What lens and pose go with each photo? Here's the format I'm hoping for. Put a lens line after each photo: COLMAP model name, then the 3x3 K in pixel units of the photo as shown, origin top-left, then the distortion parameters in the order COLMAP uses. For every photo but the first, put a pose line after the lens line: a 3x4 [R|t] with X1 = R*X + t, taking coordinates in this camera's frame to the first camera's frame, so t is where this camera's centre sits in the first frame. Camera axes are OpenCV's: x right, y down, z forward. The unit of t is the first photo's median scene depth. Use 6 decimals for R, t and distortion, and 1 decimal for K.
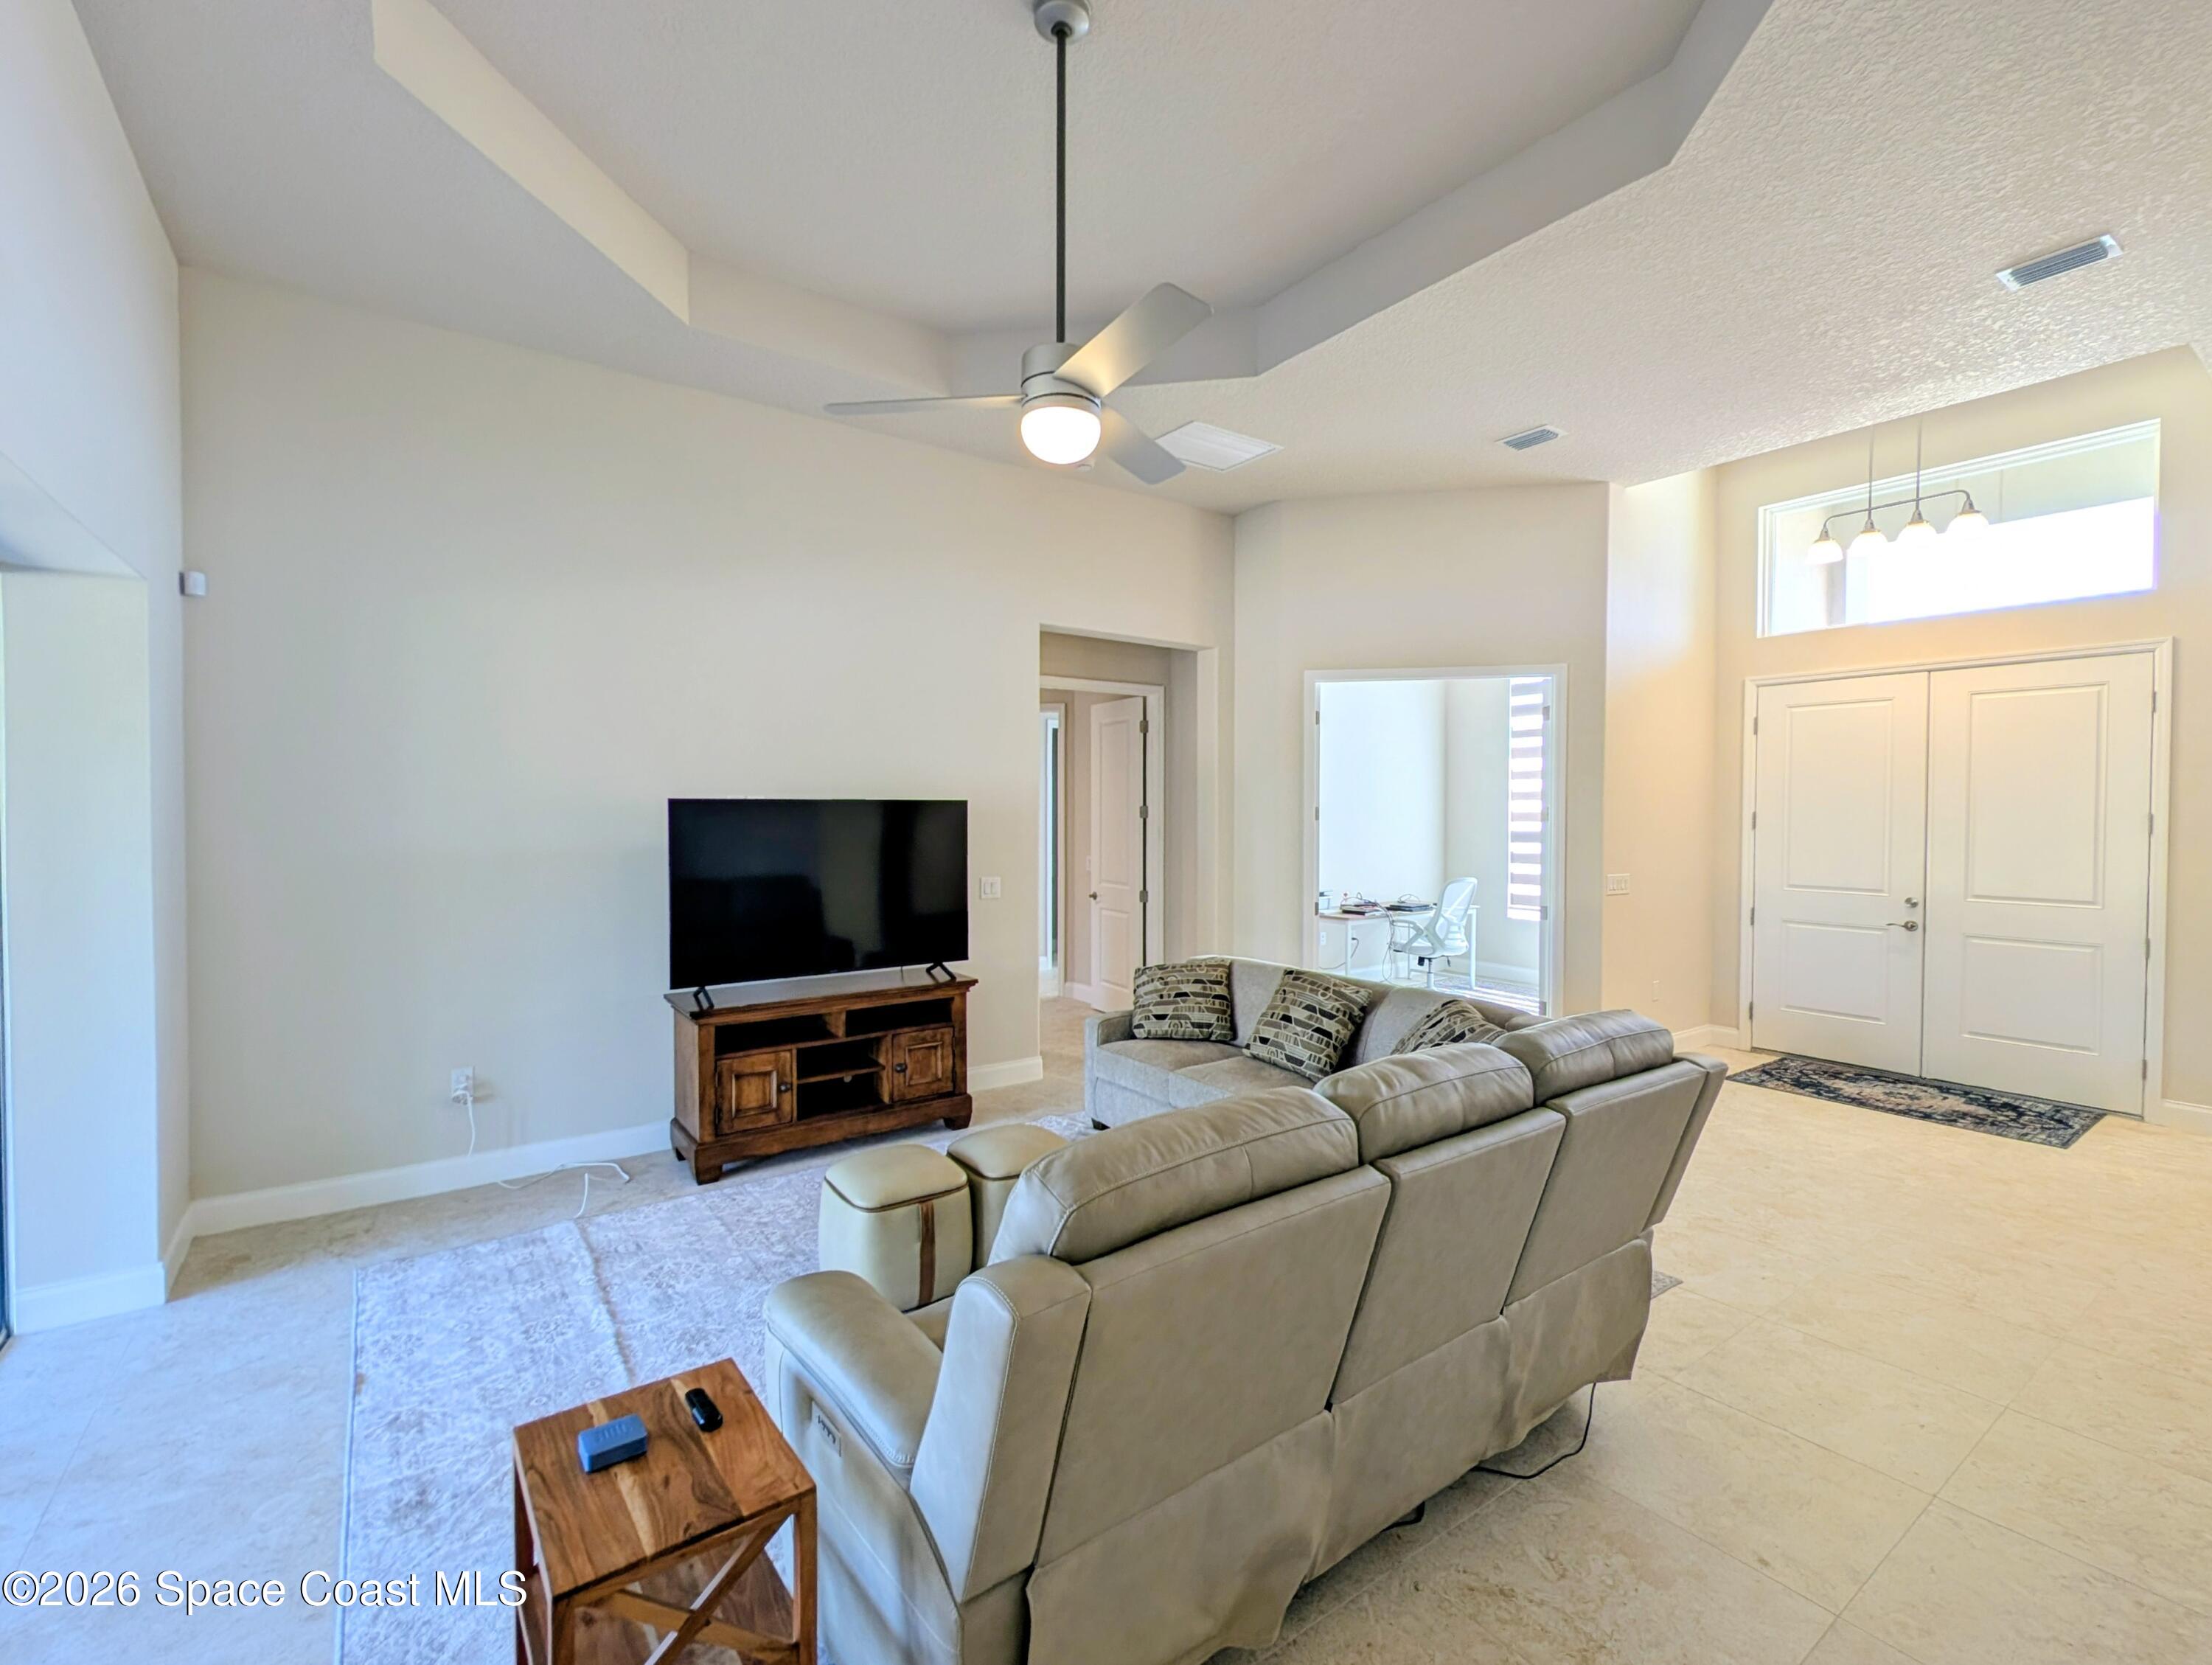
lens RADIAL K [[976.9, 0, 1106.2], [0, 976.9, 831.0], [0, 0, 1]] dist [0.000532, 0.000013]
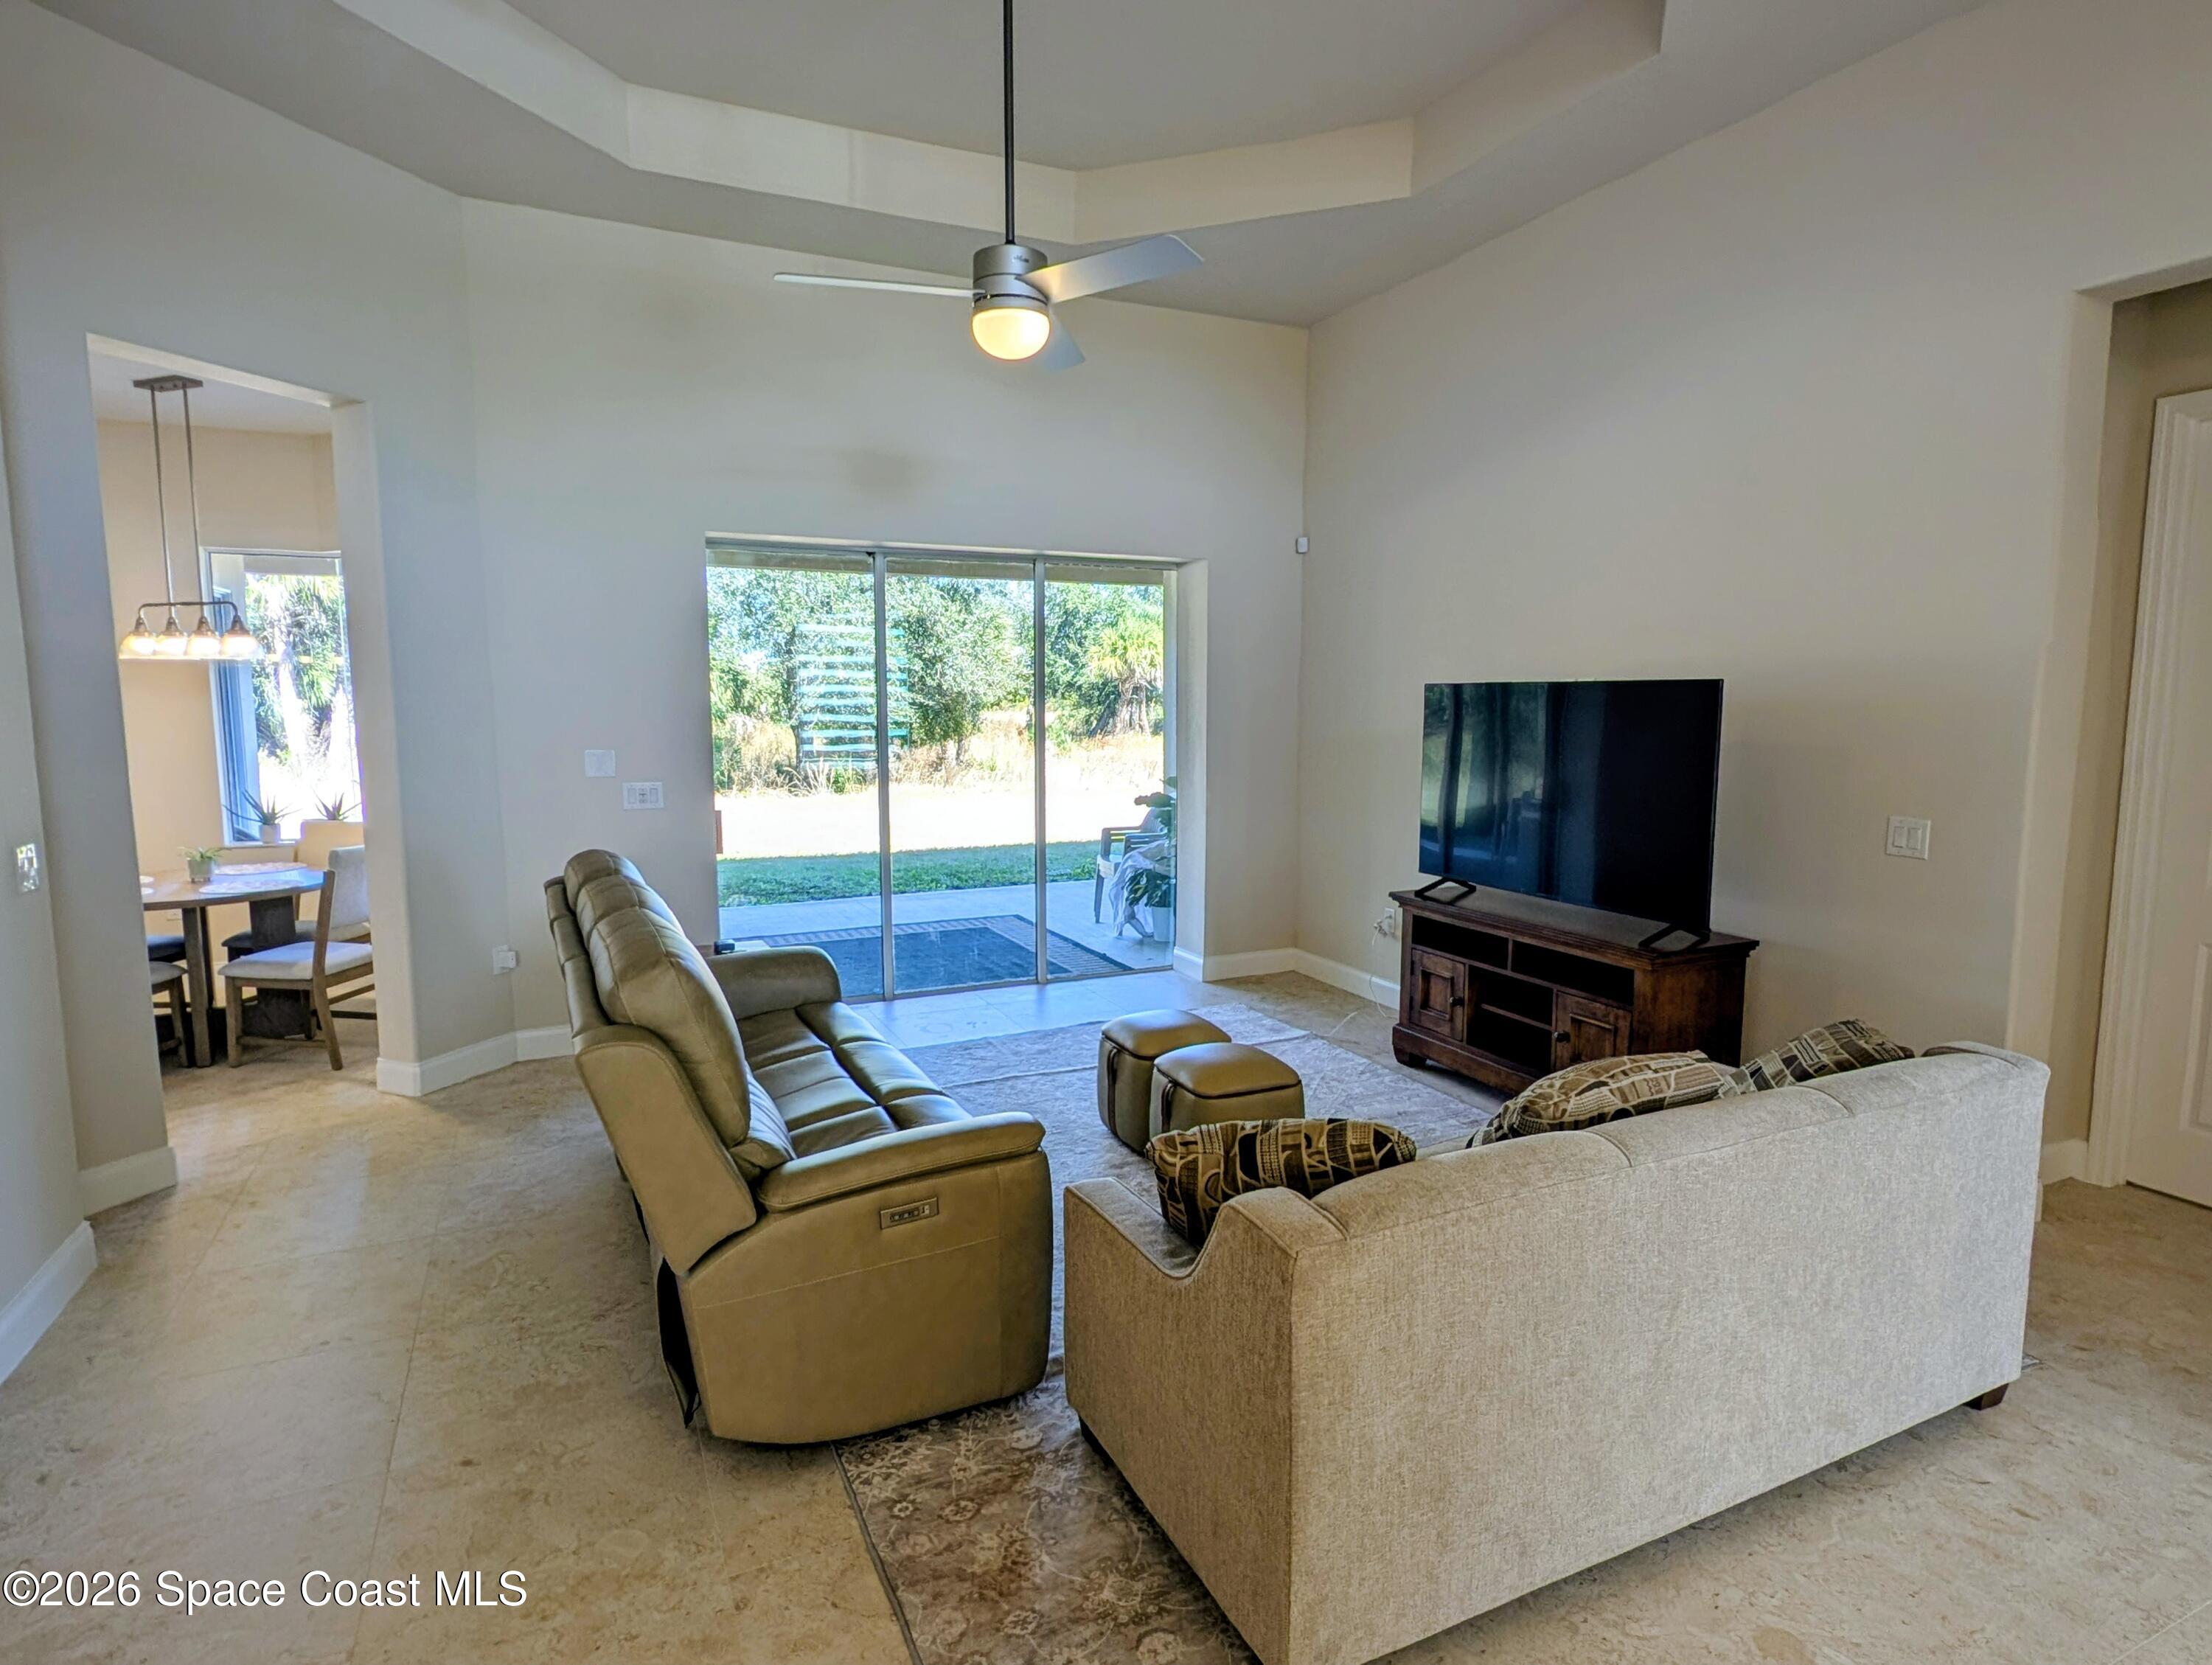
lens RADIAL K [[1181.3, 0, 1105.9], [0, 1181.3, 828.5], [0, 0, 1]] dist [0.000428, 0.000029]
pose [[-0.197589, 0.109901, -0.974105, 0.813508], [-0.019183, 0.993072, 0.115932, -0.019444], [0.980097, 0.041594, -0.194112, 0.912853]]
